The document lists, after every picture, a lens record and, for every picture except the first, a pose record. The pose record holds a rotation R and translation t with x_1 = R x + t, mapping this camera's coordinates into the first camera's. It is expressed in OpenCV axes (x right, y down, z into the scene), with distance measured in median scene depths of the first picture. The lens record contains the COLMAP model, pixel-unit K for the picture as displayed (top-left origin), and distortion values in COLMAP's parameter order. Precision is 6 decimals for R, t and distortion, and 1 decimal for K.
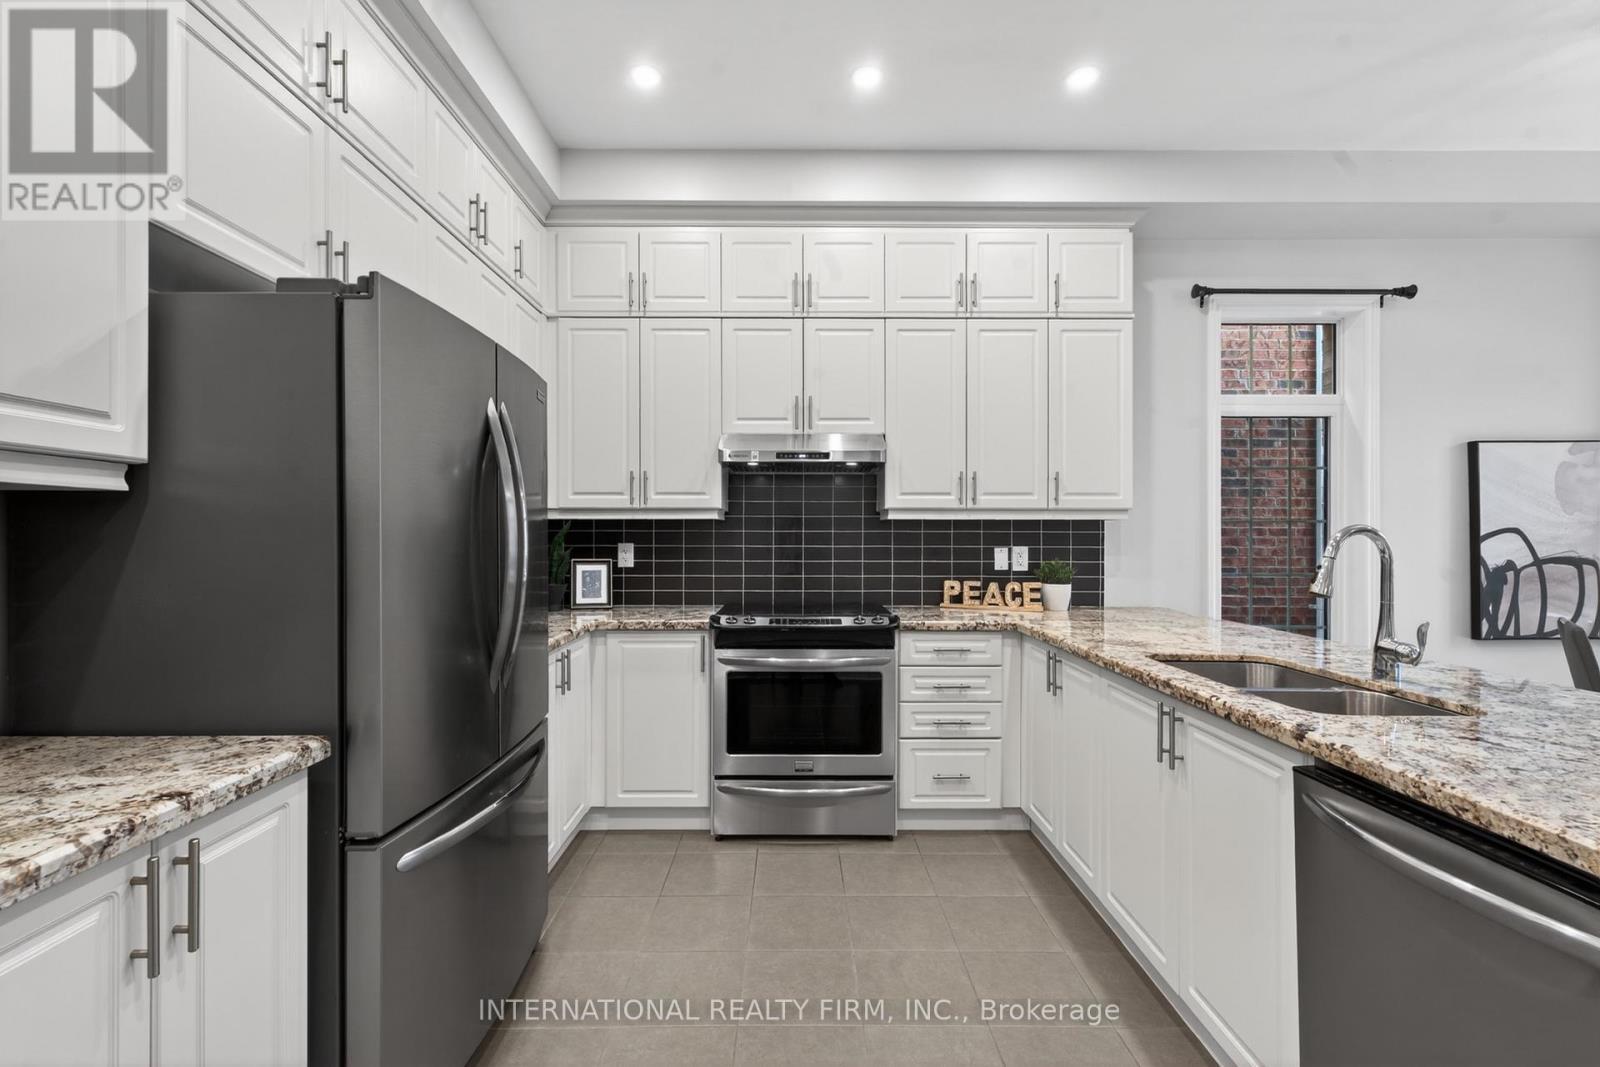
lens RADIAL K [[692.2, 0, 796.7], [0, 692.2, 534.4], [0, 0, 1]] dist [0.010792, -0.001163]
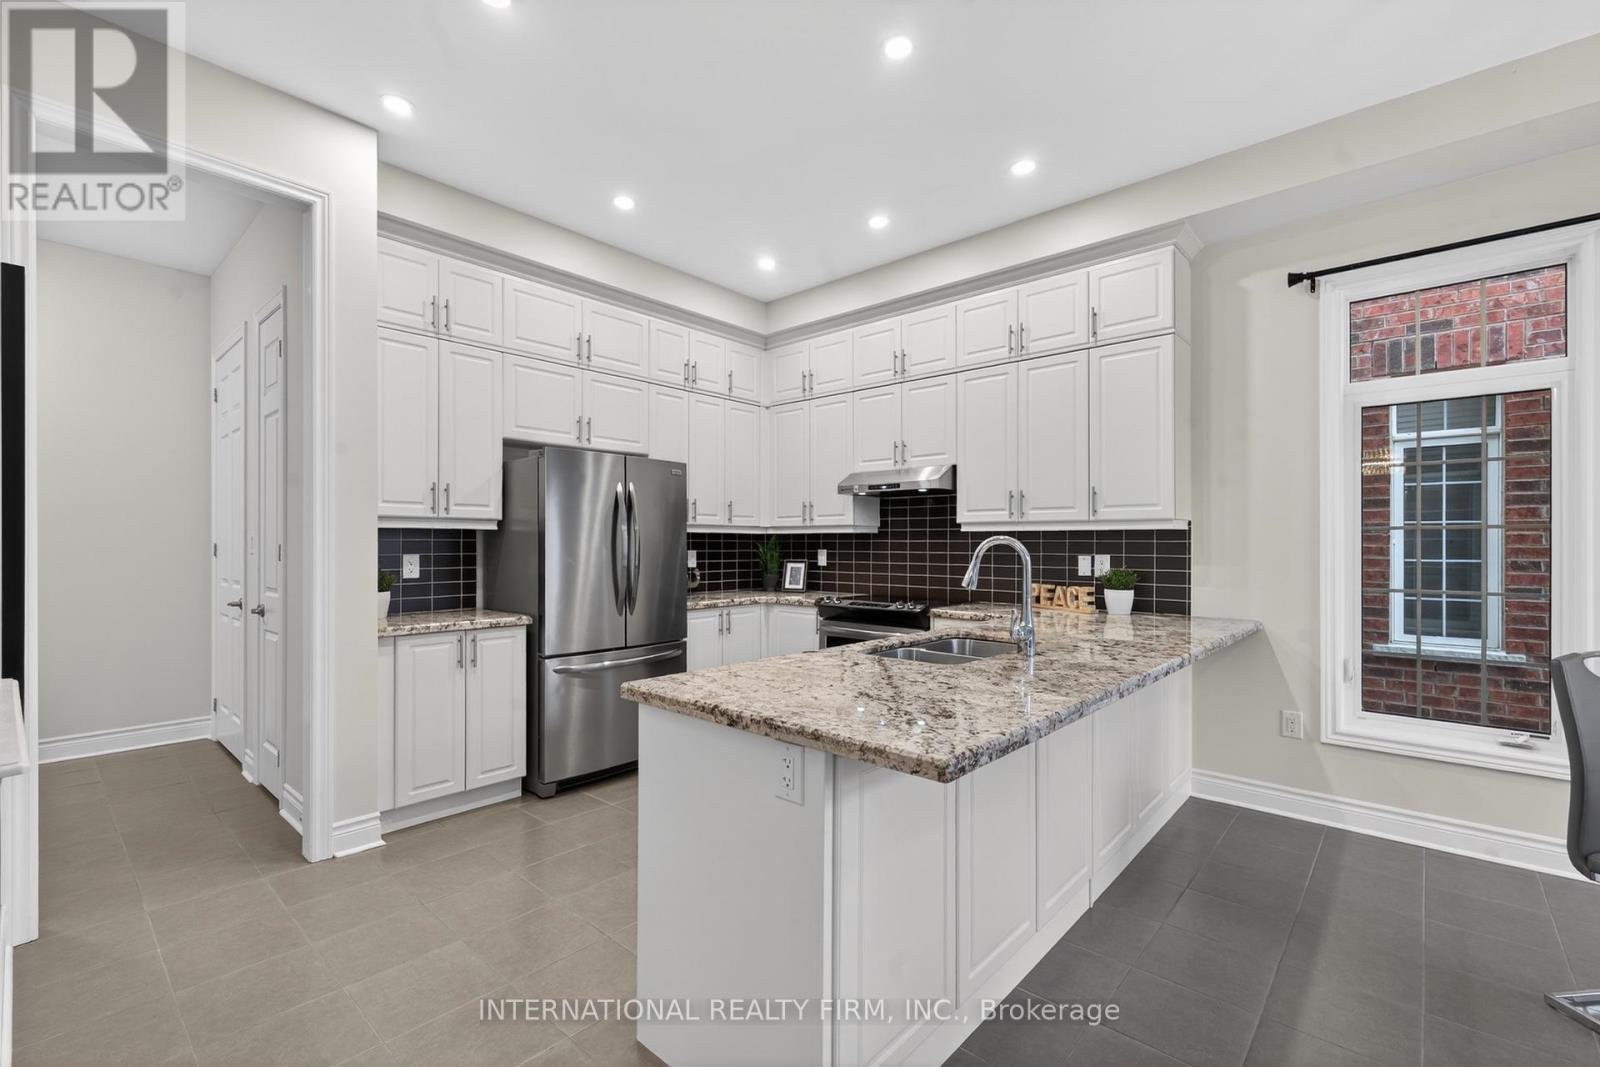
lens RADIAL K [[692.2, 0, 796.5], [0, 692.2, 543.8], [0, 0, 1]] dist [0.010792, -0.001163]
pose [[0.742139, 0.000054, -0.670246, 0.760062], [0.000468, 1.000000, 0.000600, -0.000309], [0.670246, -0.000759, 0.742139, -0.134325]]
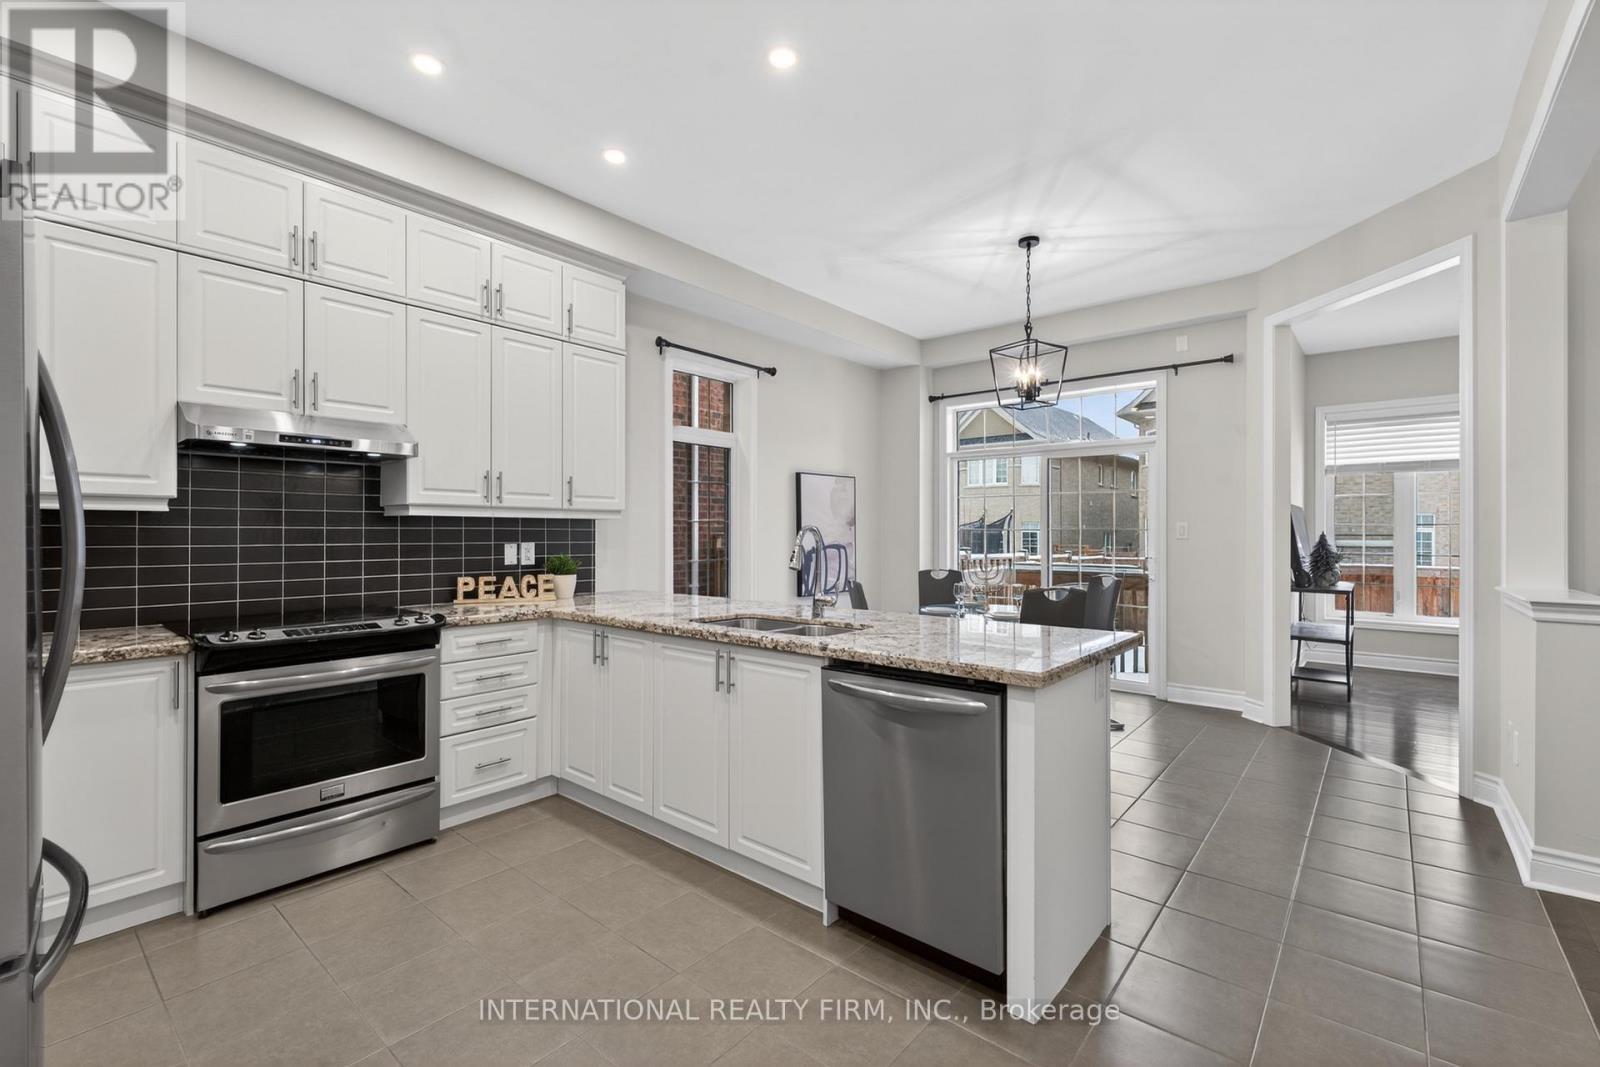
lens RADIAL K [[692.2, 0, 795.2], [0, 692.2, 528.6], [0, 0, 1]] dist [0.010792, -0.001163]
pose [[0.655328, 0.003551, 0.755336, -0.243699], [-0.001858, 0.999994, -0.003090, -0.001672], [-0.755342, 0.000622, 0.655331, -0.029377]]
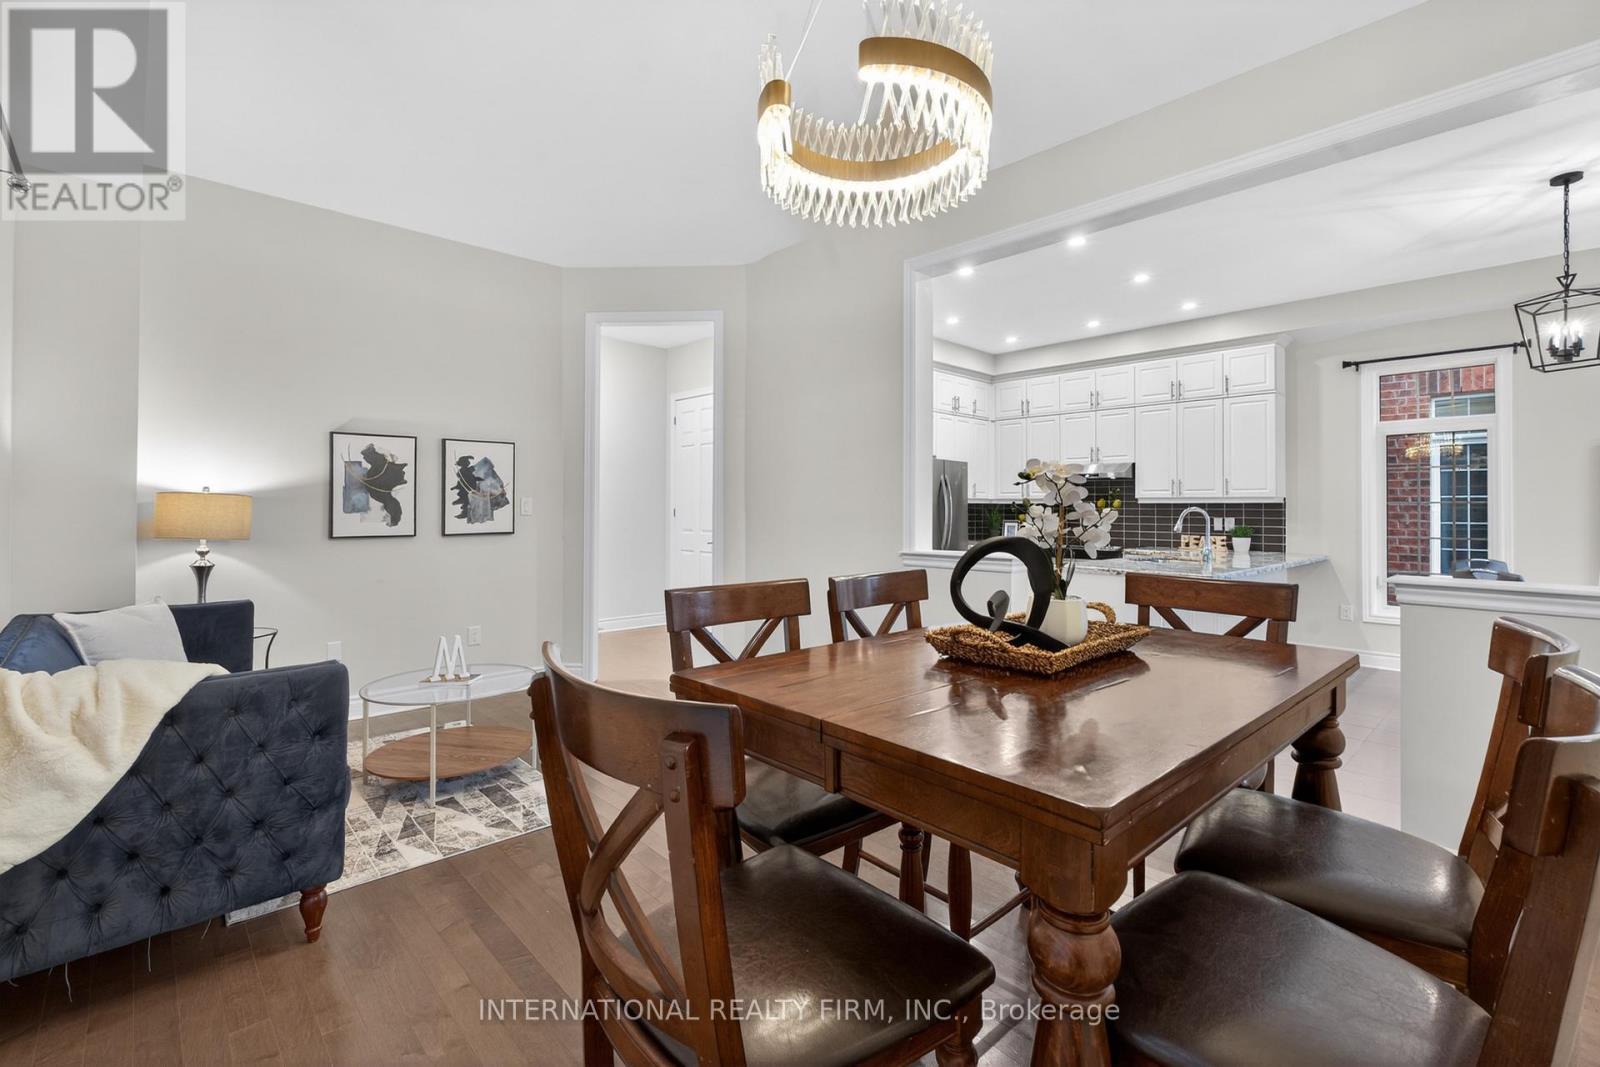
lens RADIAL K [[699.1, 0, 797.9], [0, 699.1, 506.1], [0, 0, 1]] dist [0.003774, -0.000066]
pose [[0.680491, -0.001275, -0.732755, 0.981140], [-0.002619, 0.999988, -0.004172, -0.001697], [0.732752, 0.004759, 0.680479, -1.175857]]
